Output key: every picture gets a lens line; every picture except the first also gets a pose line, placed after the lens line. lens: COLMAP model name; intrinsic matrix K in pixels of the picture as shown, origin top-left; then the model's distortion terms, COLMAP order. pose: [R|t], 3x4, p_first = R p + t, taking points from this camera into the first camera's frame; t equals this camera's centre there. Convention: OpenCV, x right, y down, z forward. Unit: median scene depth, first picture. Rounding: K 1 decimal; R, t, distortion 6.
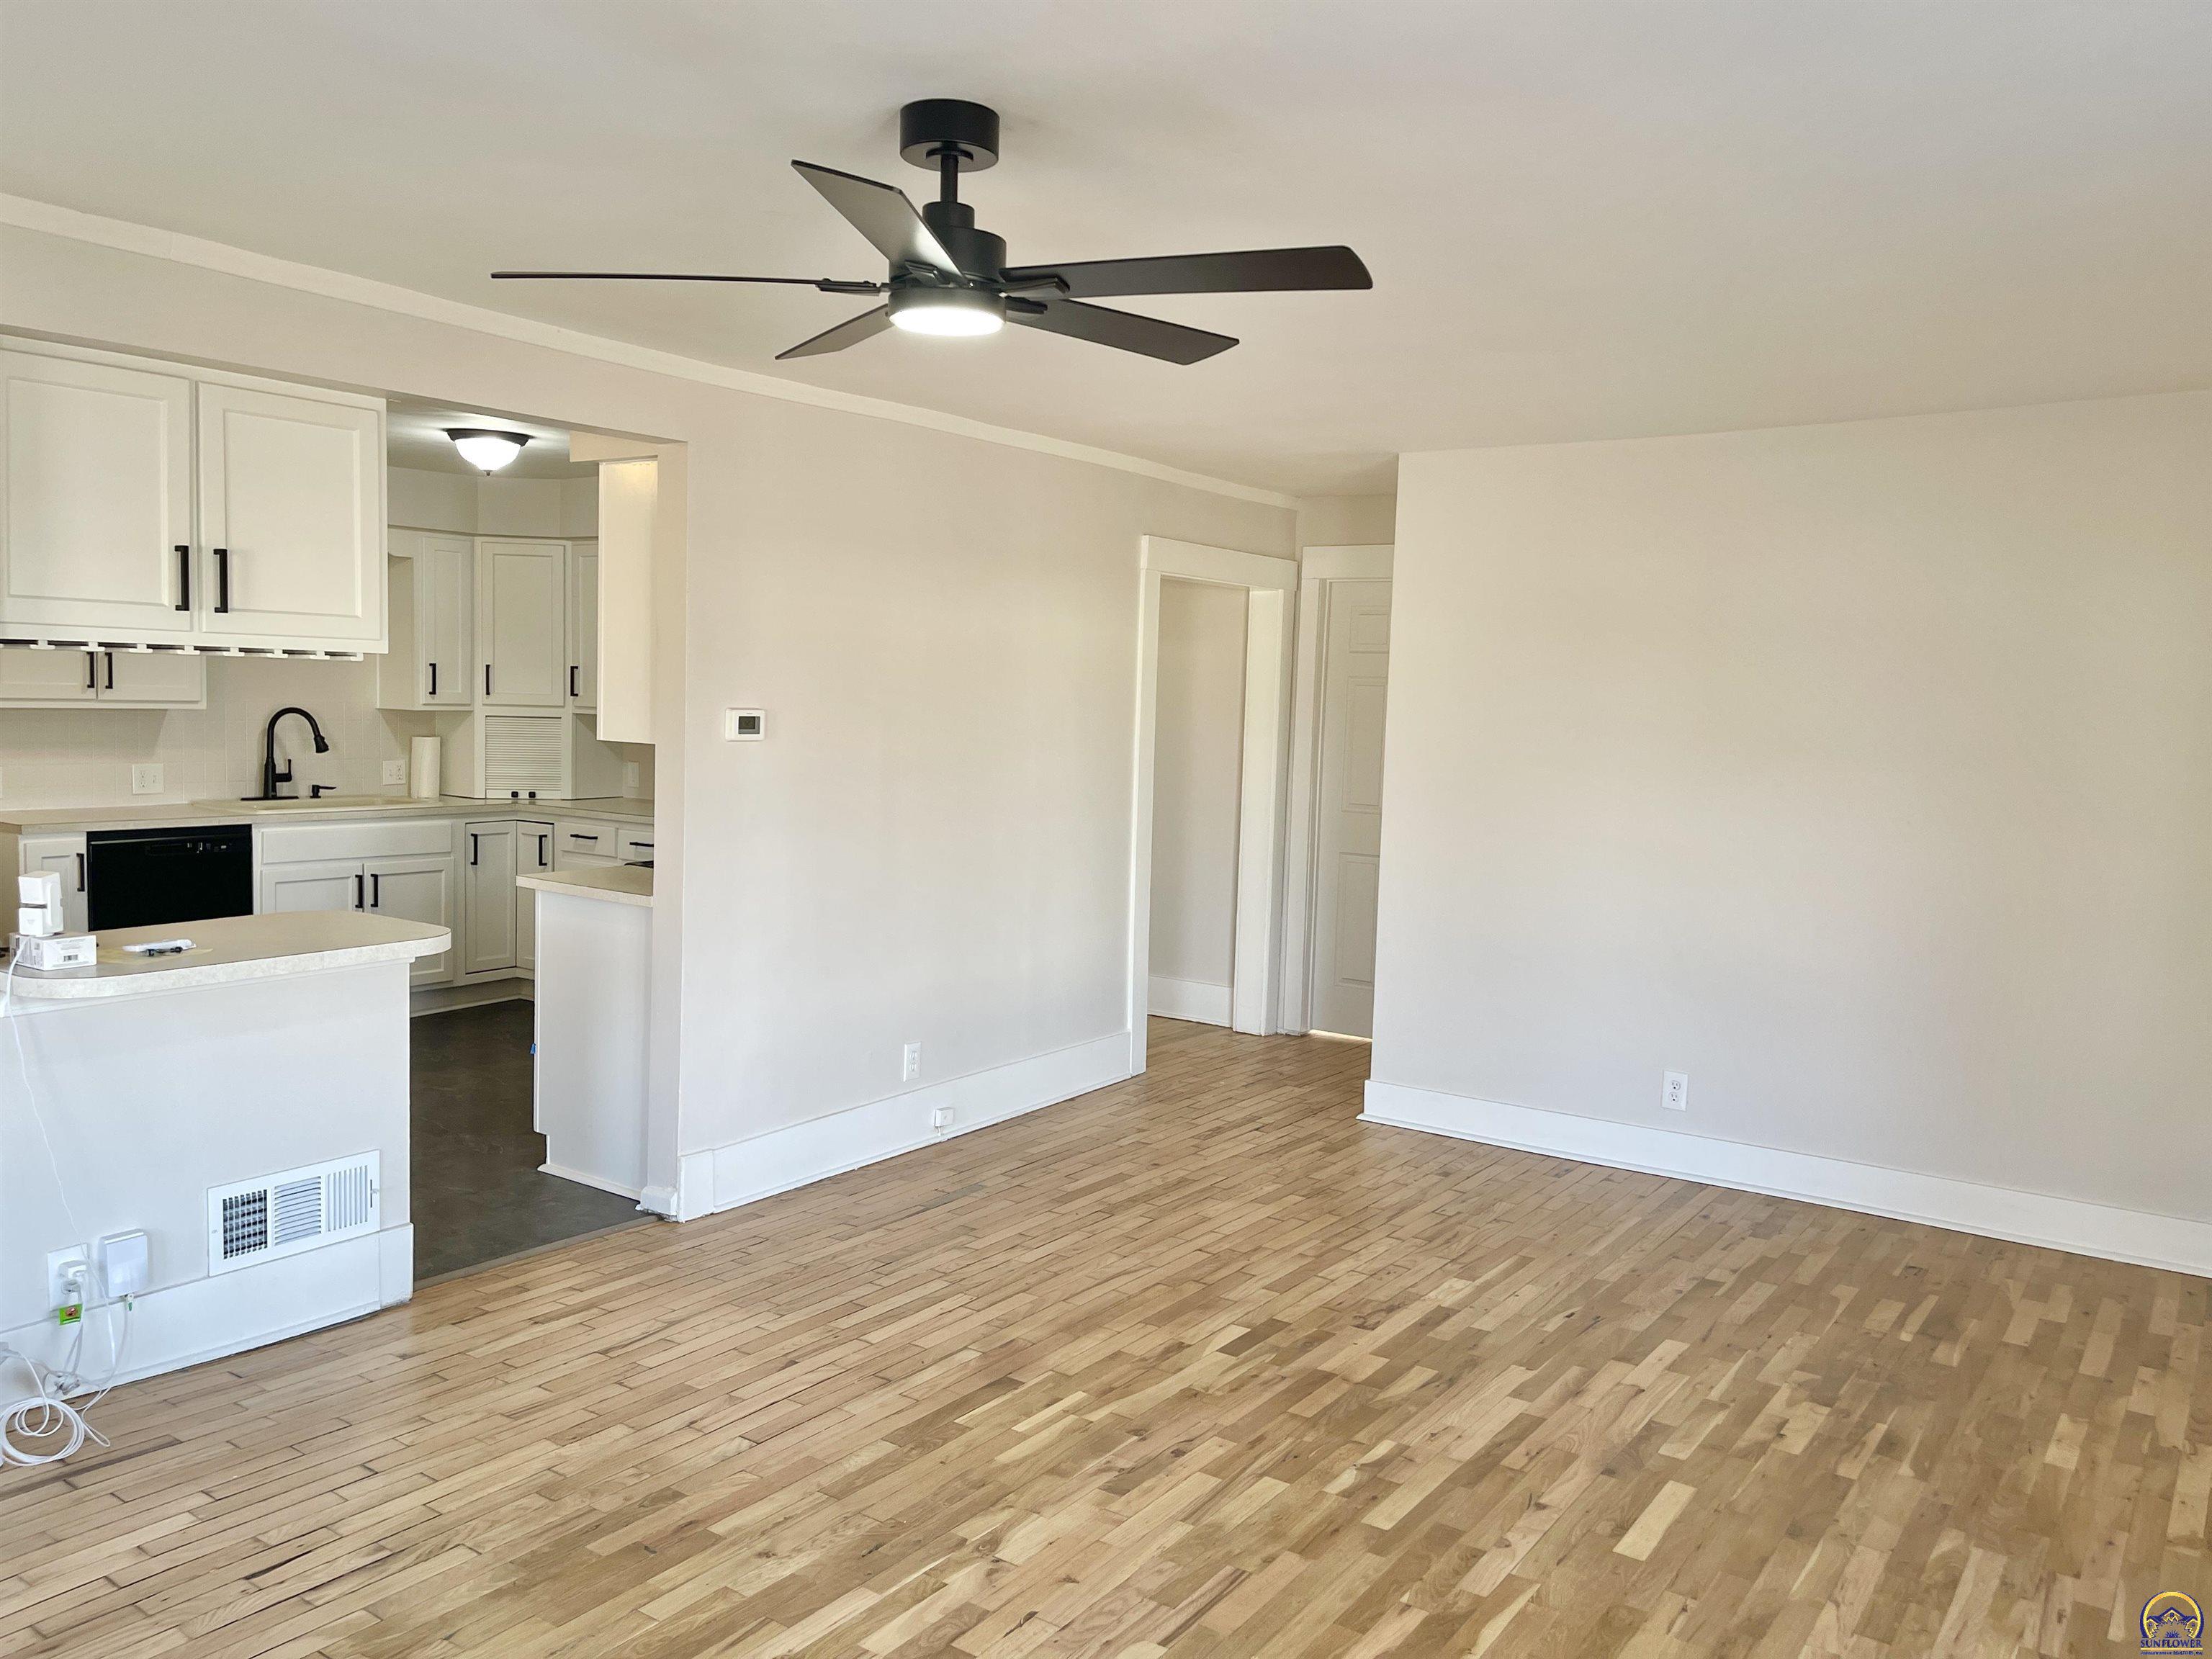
lens RADIAL K [[1672.4, 0, 1112.0], [0, 1672.4, 835.8], [0, 0, 1]] dist [0.062984, -0.087027]
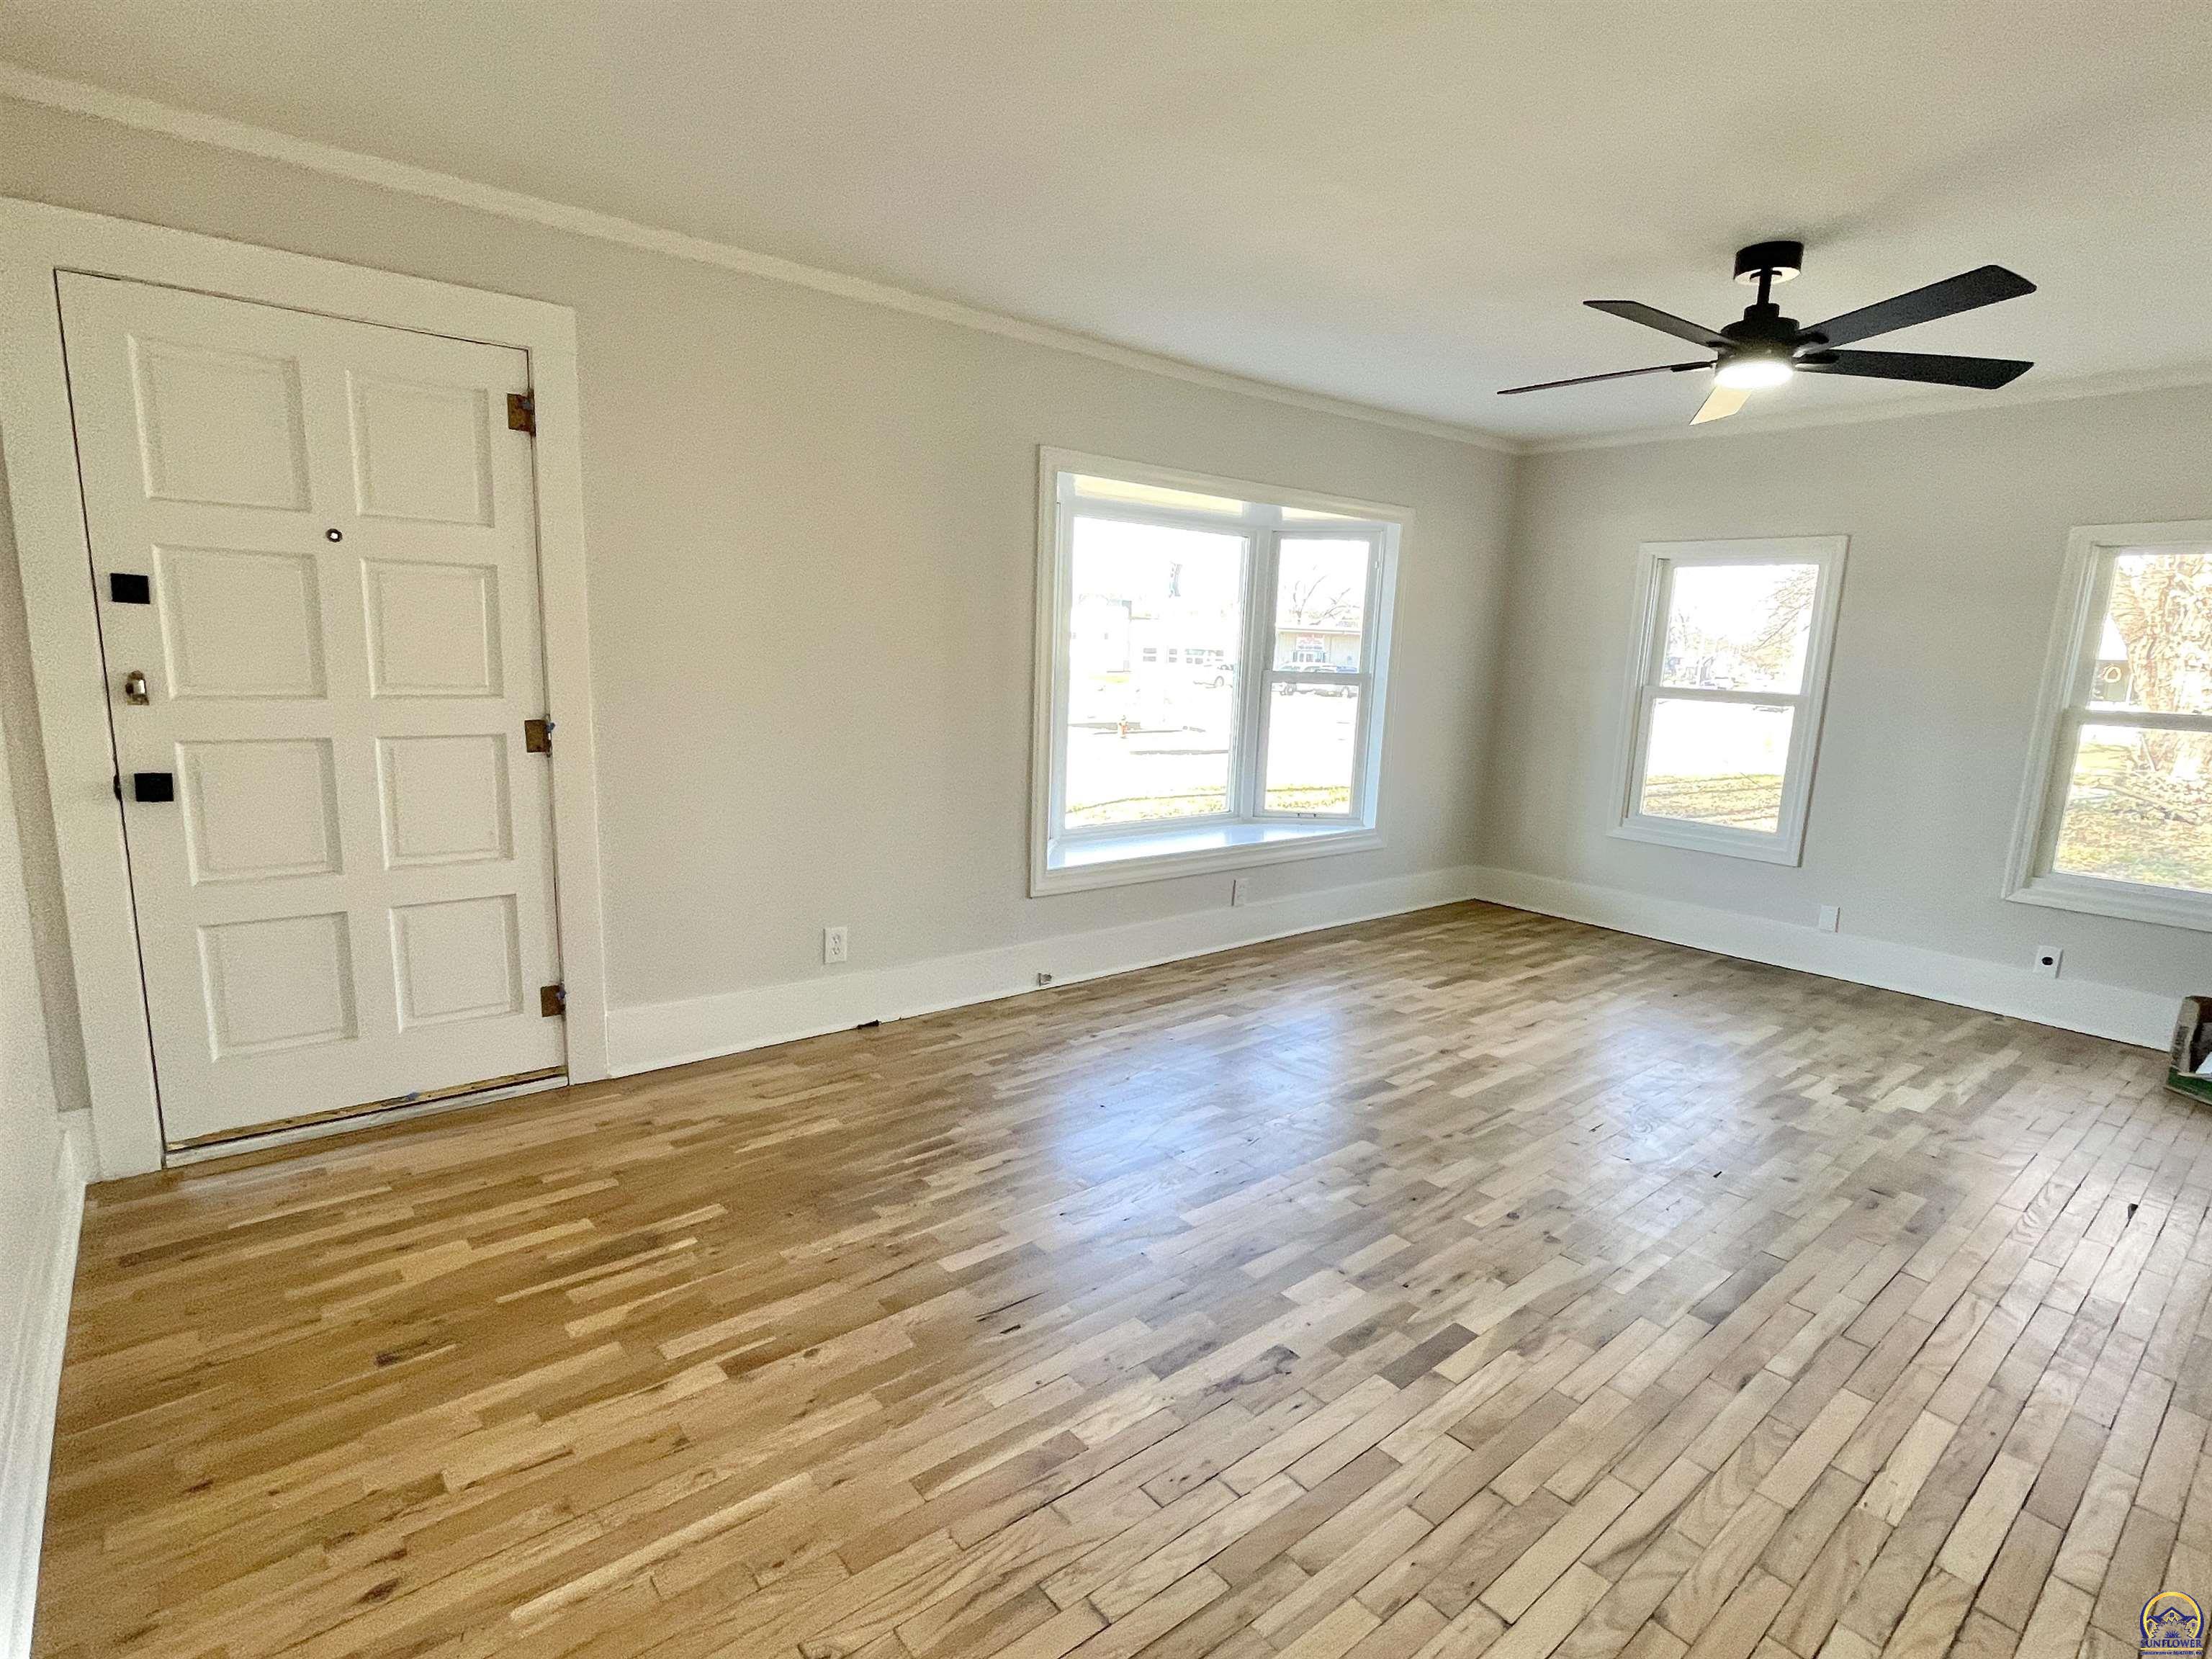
lens RADIAL K [[1109.1, 0, 1136.5], [0, 1109.1, 839.1], [0, 0, 1]] dist [-0.006314, 0.006743]
pose [[-0.968155, -0.106561, 0.226539, 0.127209], [-0.042979, 0.962201, 0.268928, -0.082900], [-0.246633, 0.250627, -0.936140, 1.476663]]
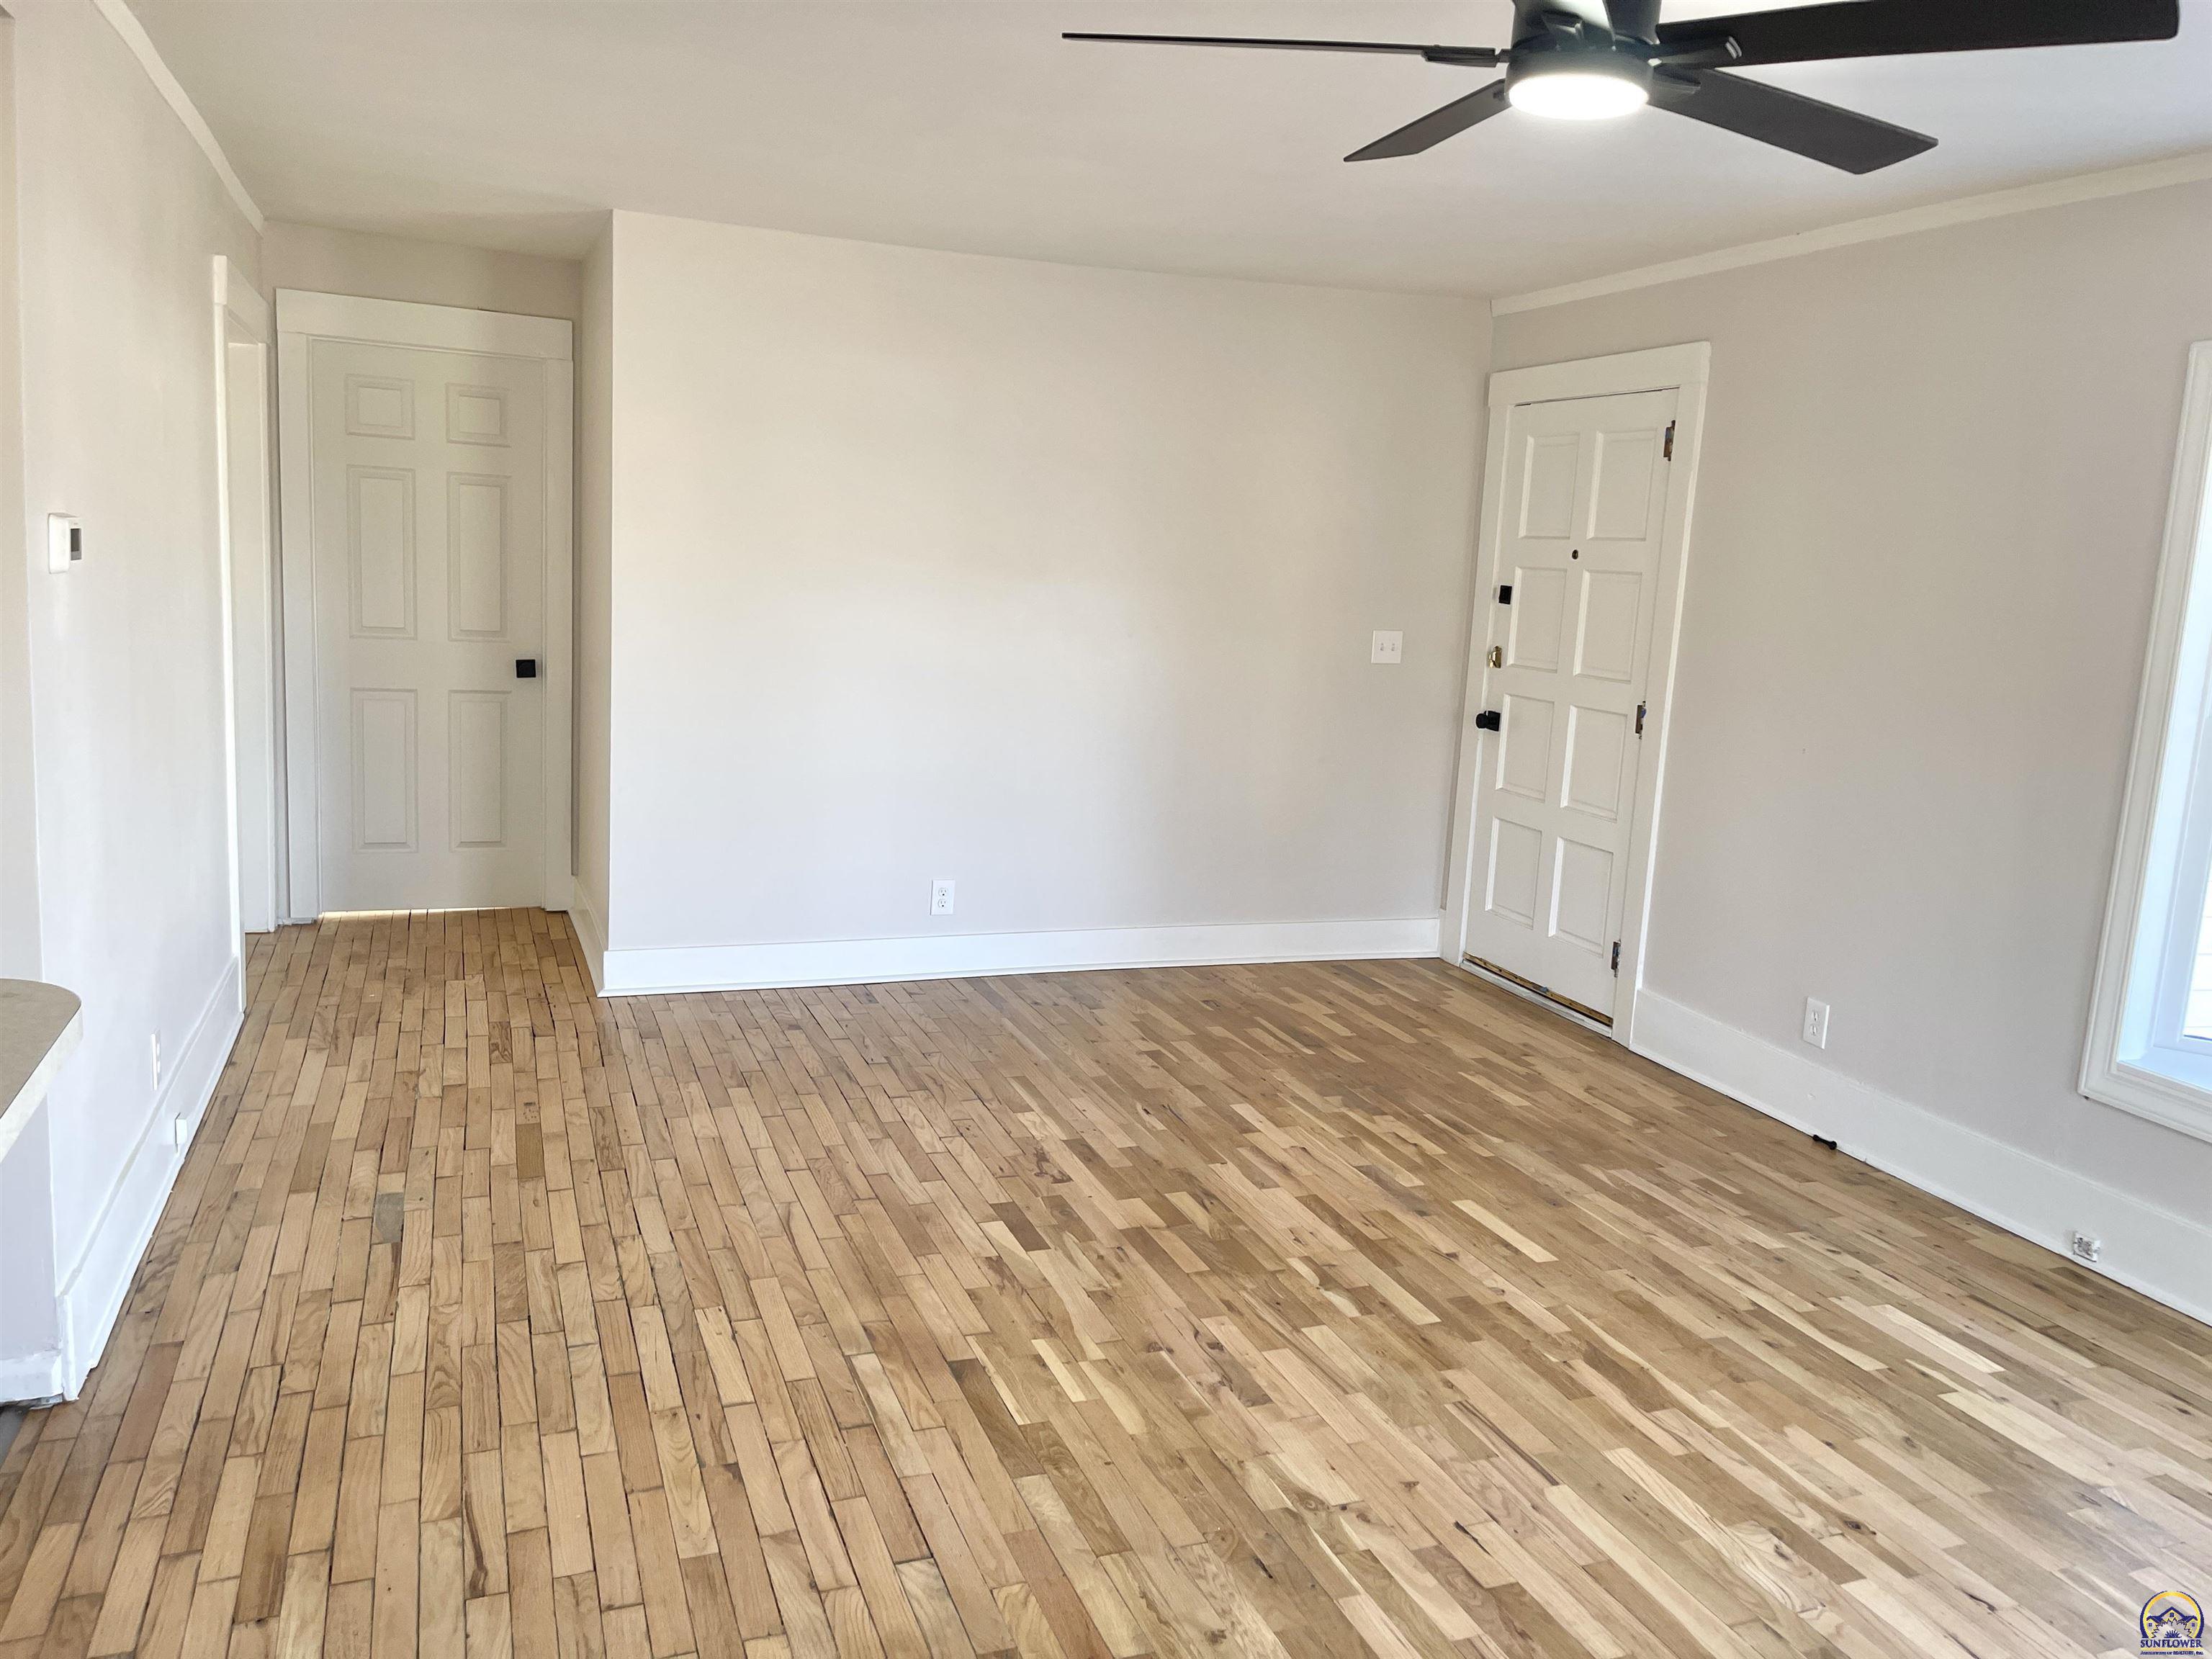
lens RADIAL K [[1672.4, 0, 1112.0], [0, 1672.4, 835.8], [0, 0, 1]] dist [0.062984, -0.087027]
pose [[0.555923, -0.141526, 0.819097, -0.609514], [0.035883, 0.988567, 0.146453, -0.046185], [-0.830459, -0.052025, 0.554646, 0.458290]]
